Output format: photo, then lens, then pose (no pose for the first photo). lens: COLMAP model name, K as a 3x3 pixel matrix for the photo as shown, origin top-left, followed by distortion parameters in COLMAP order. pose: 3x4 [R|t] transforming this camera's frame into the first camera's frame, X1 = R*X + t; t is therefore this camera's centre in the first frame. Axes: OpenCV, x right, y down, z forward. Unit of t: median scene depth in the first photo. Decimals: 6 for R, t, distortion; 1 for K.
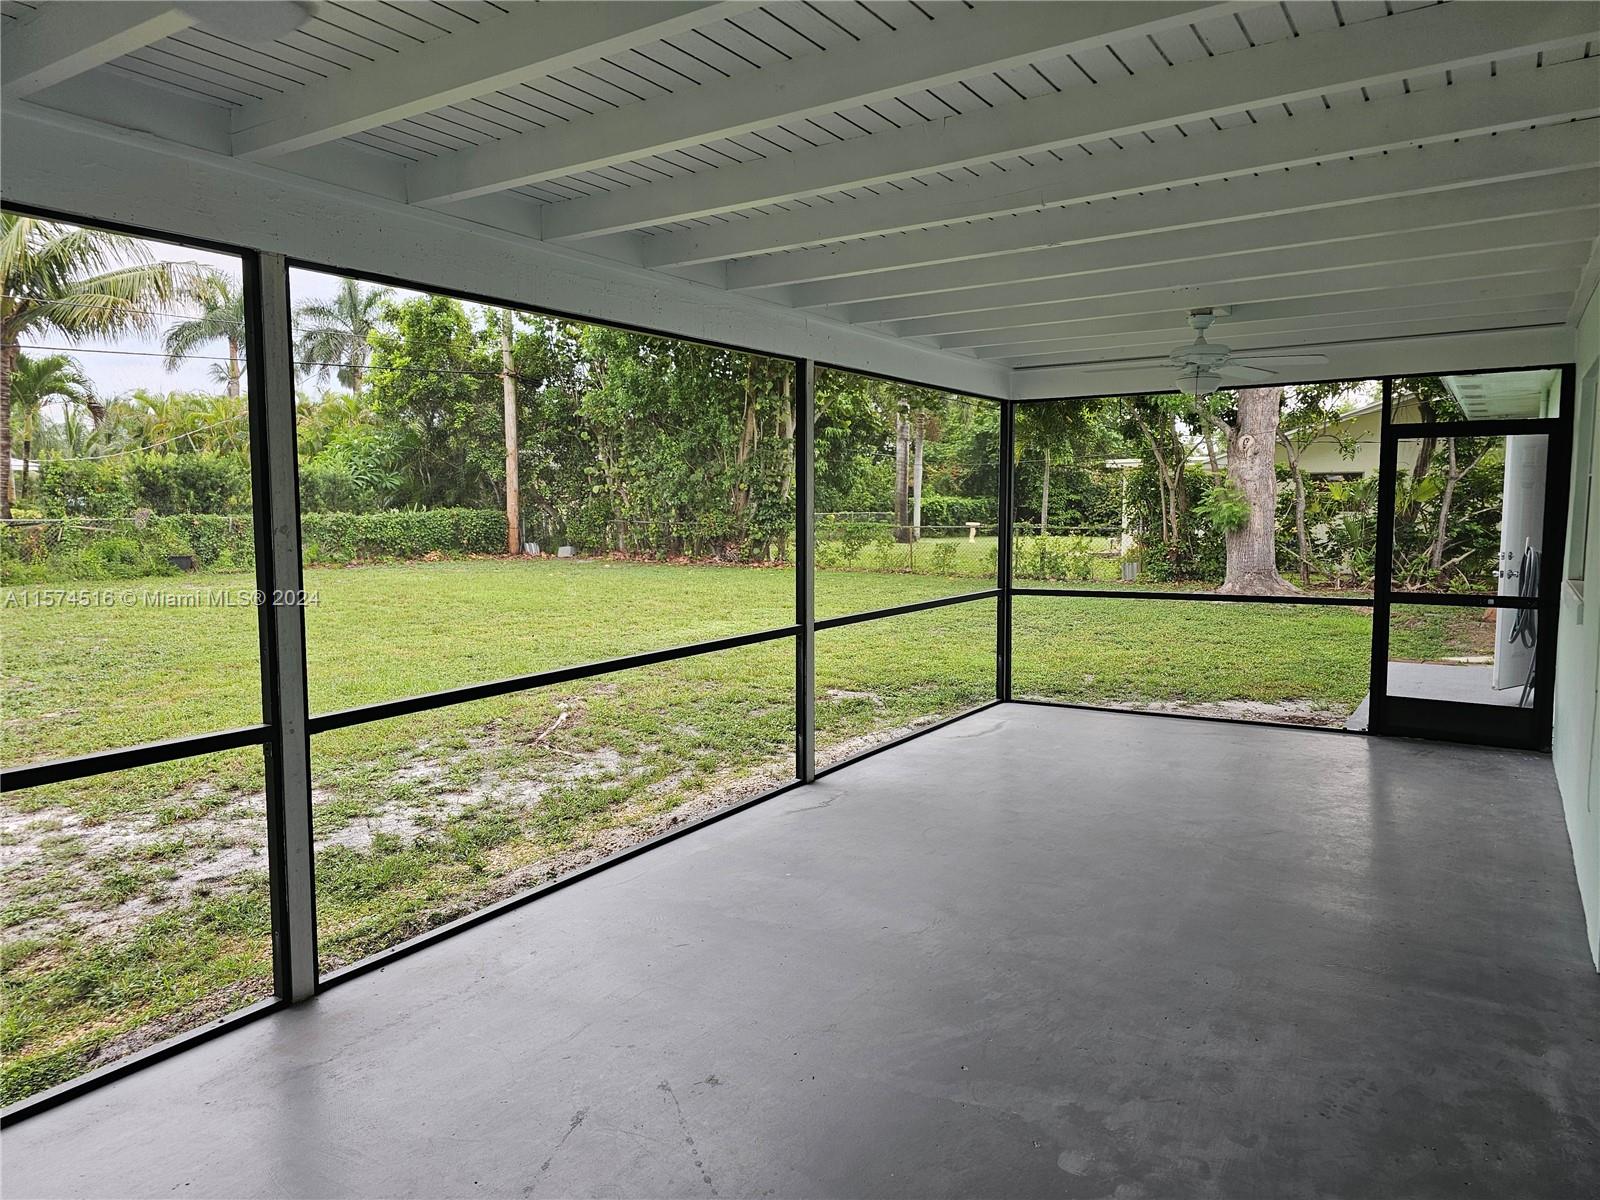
lens RADIAL K [[1073.1, 0, 804.4], [0, 1073.1, 586.4], [0, 0, 1]] dist [0.072643, -0.055298]
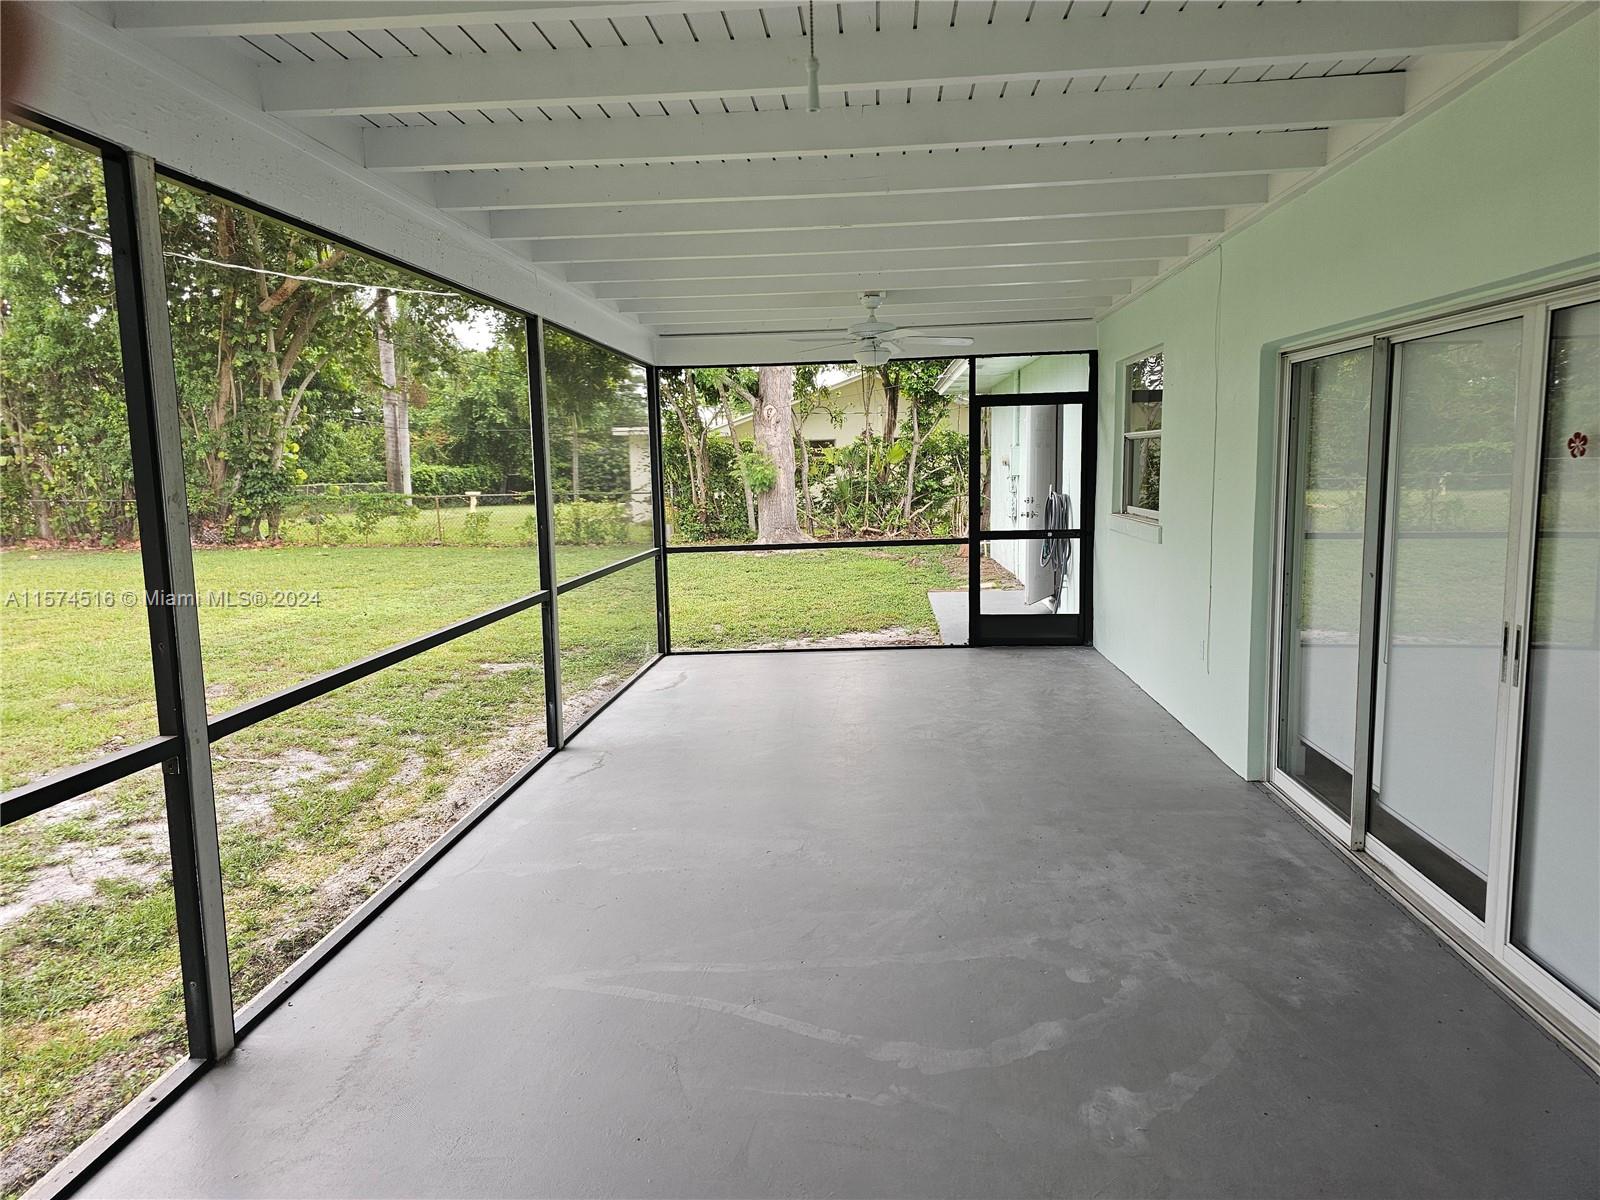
lens RADIAL K [[1064.4, 0, 800.0], [0, 1064.4, 600.0], [0, 0, 1]] dist [0.094690, -0.094081]
pose [[0.875655, -0.077807, 0.476628, -0.140816], [0.058066, 0.996739, 0.056033, 0.001628], [-0.479434, -0.021390, 0.877317, 0.016700]]
